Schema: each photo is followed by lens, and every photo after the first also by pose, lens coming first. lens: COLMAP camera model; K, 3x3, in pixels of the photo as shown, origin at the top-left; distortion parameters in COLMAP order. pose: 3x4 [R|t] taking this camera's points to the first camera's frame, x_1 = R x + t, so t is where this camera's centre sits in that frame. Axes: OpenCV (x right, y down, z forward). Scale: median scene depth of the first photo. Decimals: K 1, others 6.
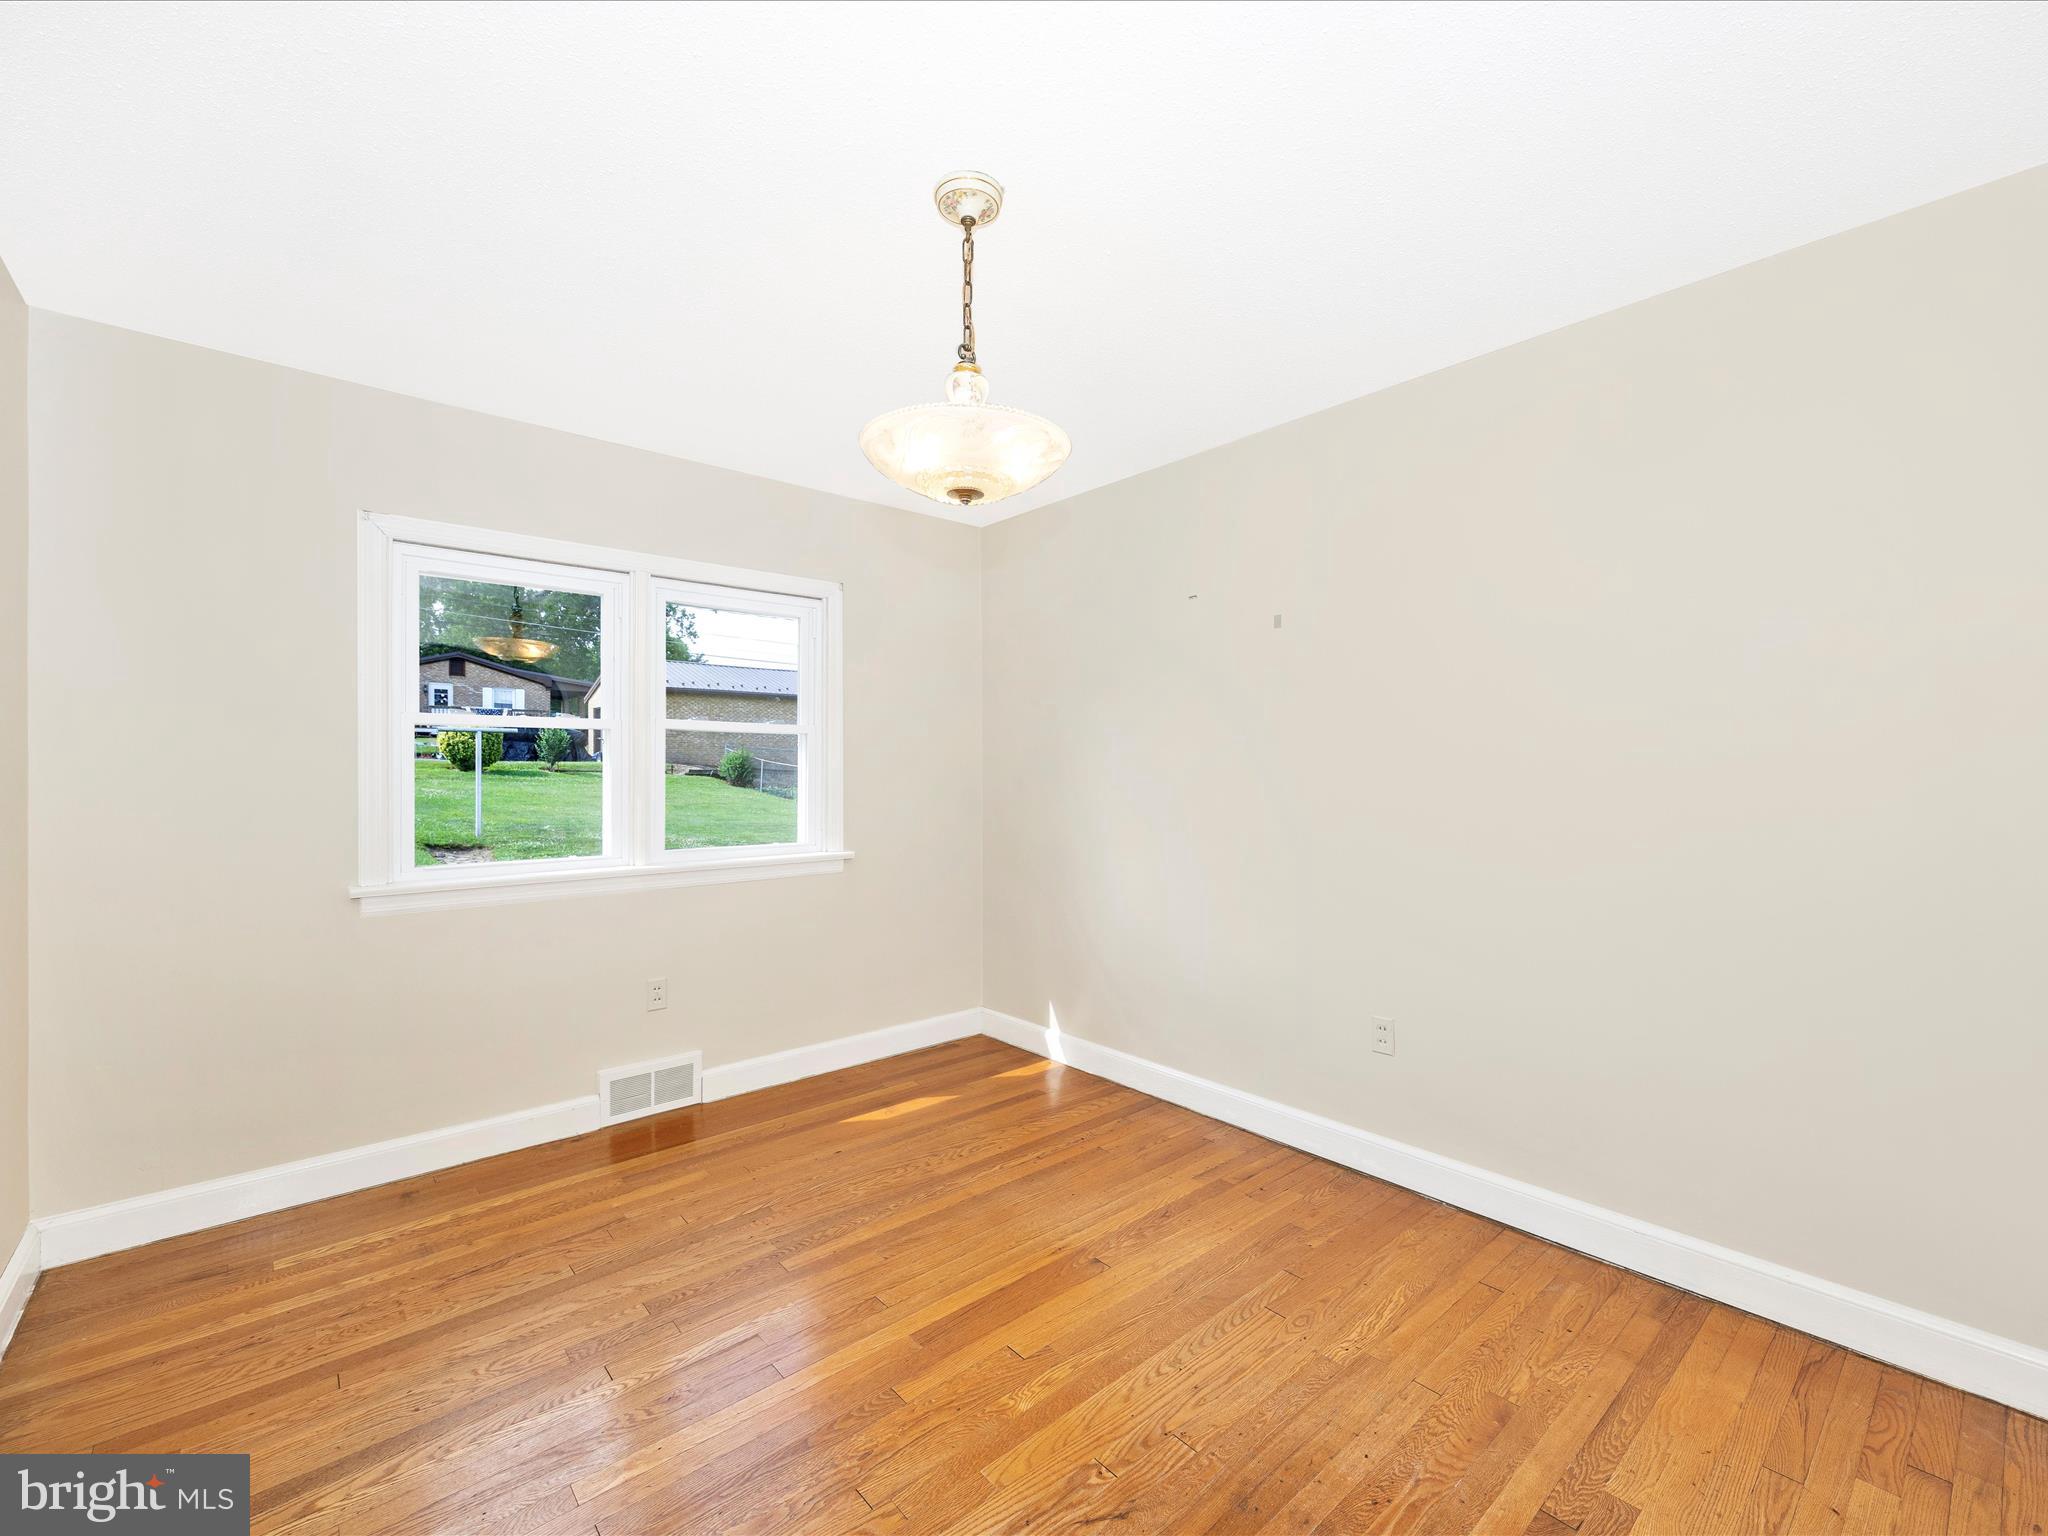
lens RADIAL K [[874.1, 0, 1062.4], [0, 874.1, 770.1], [0, 0, 1]] dist [-0.002742, -0.000427]
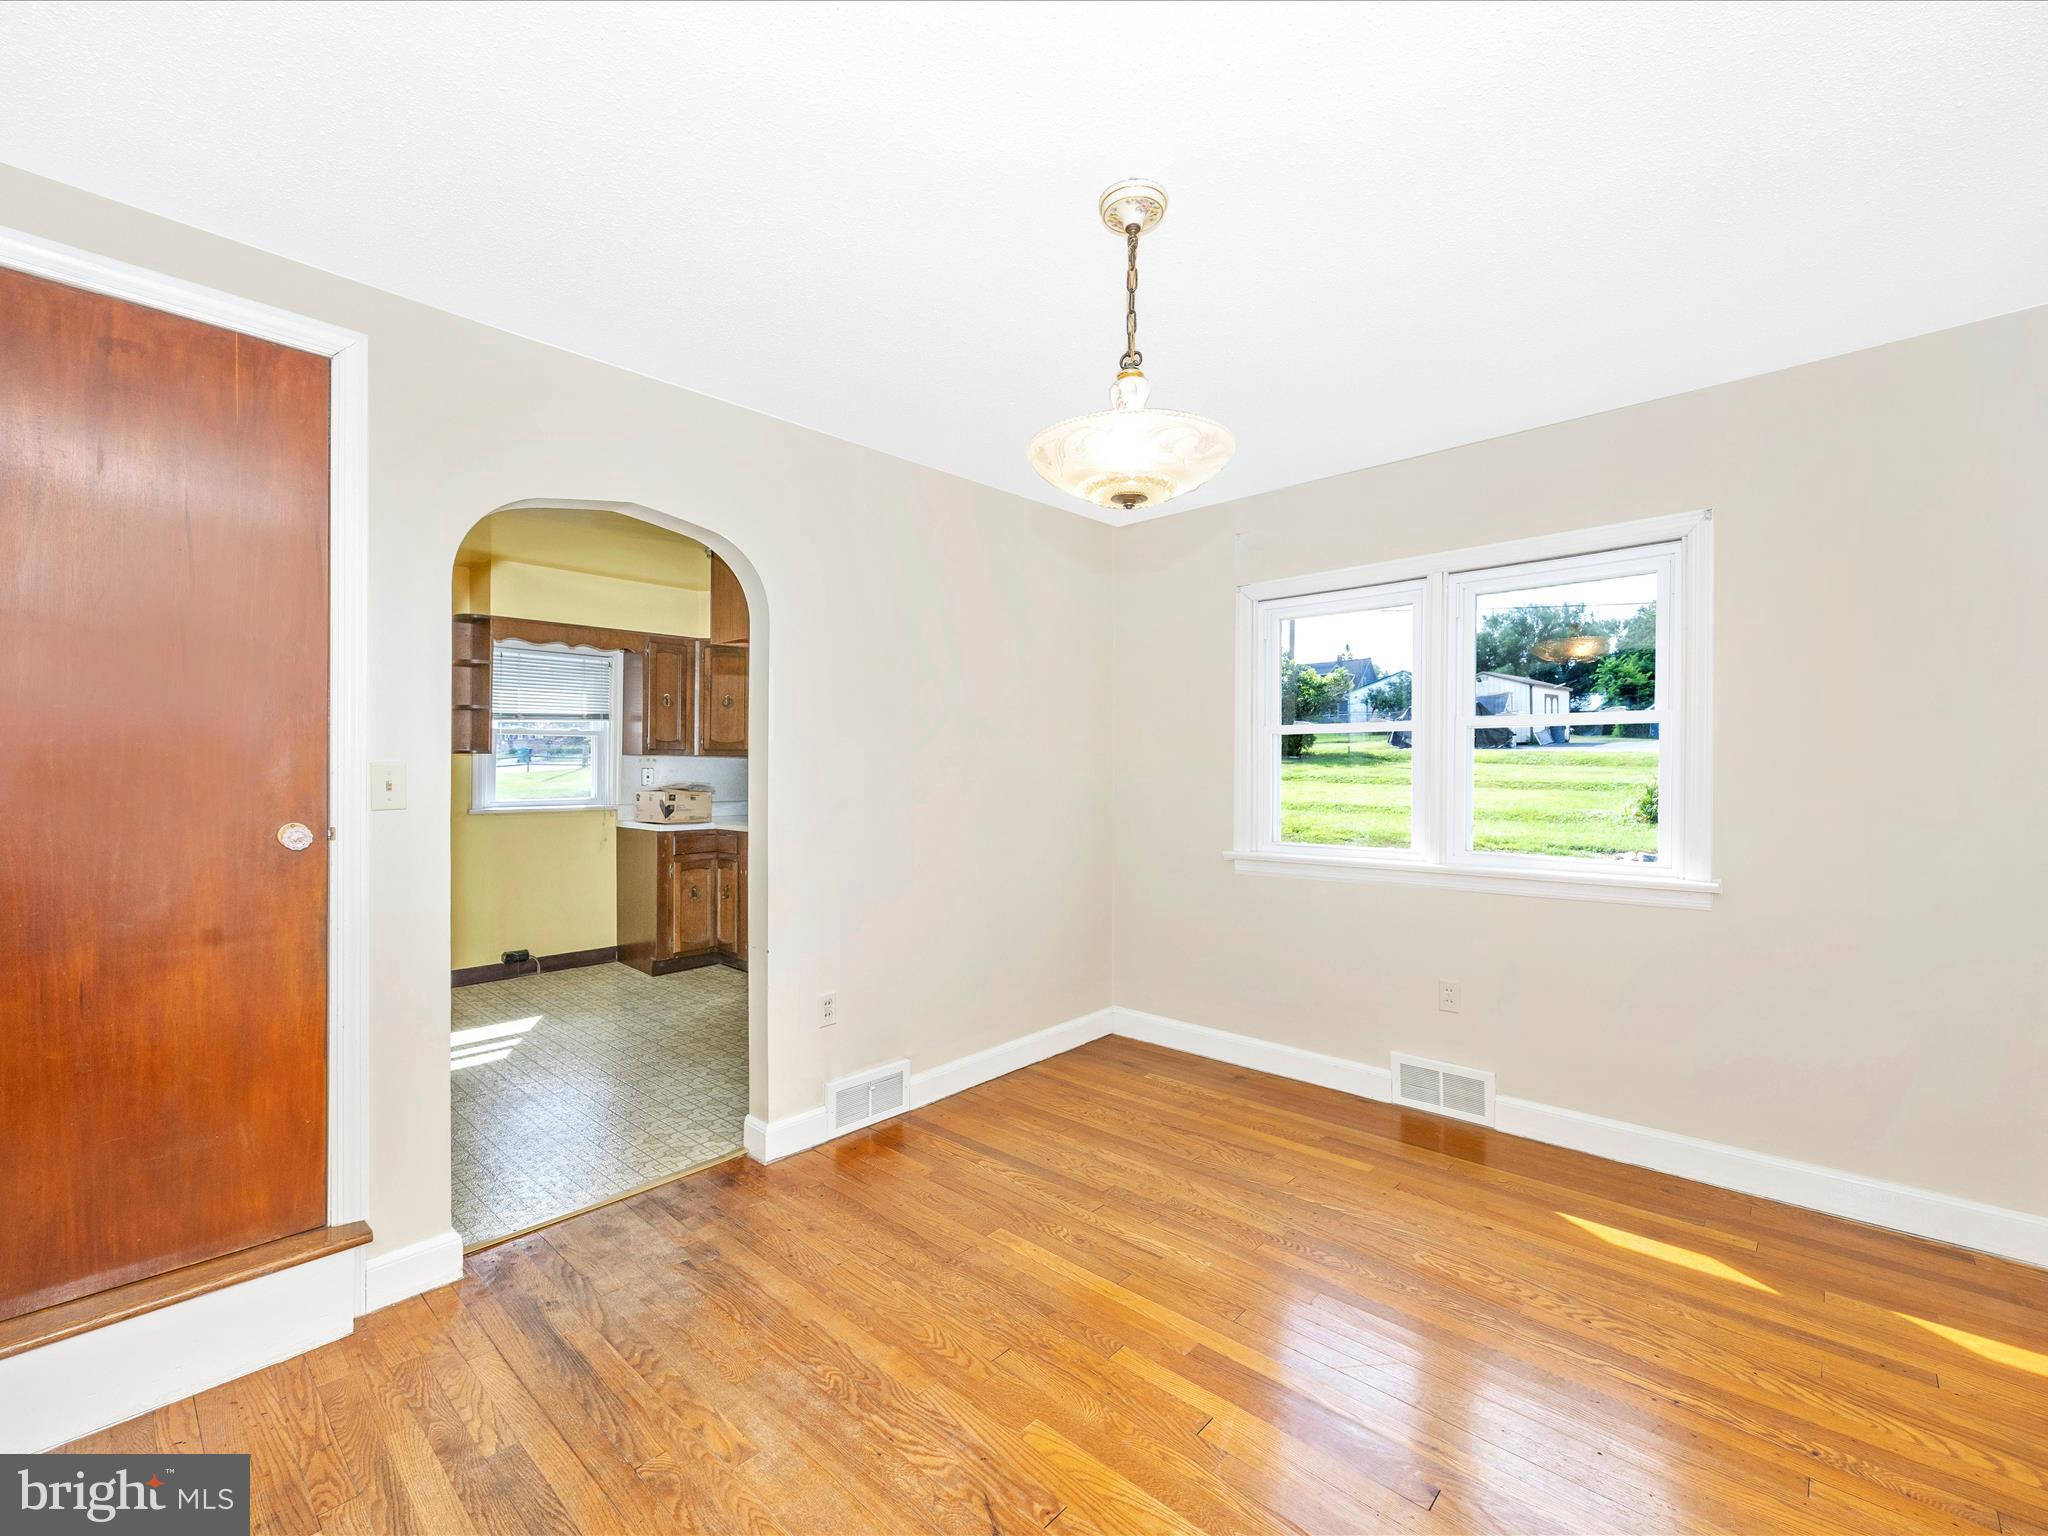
lens RADIAL K [[874.1, 0, 1018.3], [0, 874.1, 757.2], [0, 0, 1]] dist [-0.002742, -0.000427]
pose [[0.078601, -0.014147, -0.996806, 0.577467], [0.003532, 0.999897, -0.013912, -0.001467], [0.996900, -0.002427, 0.078643, 0.518526]]
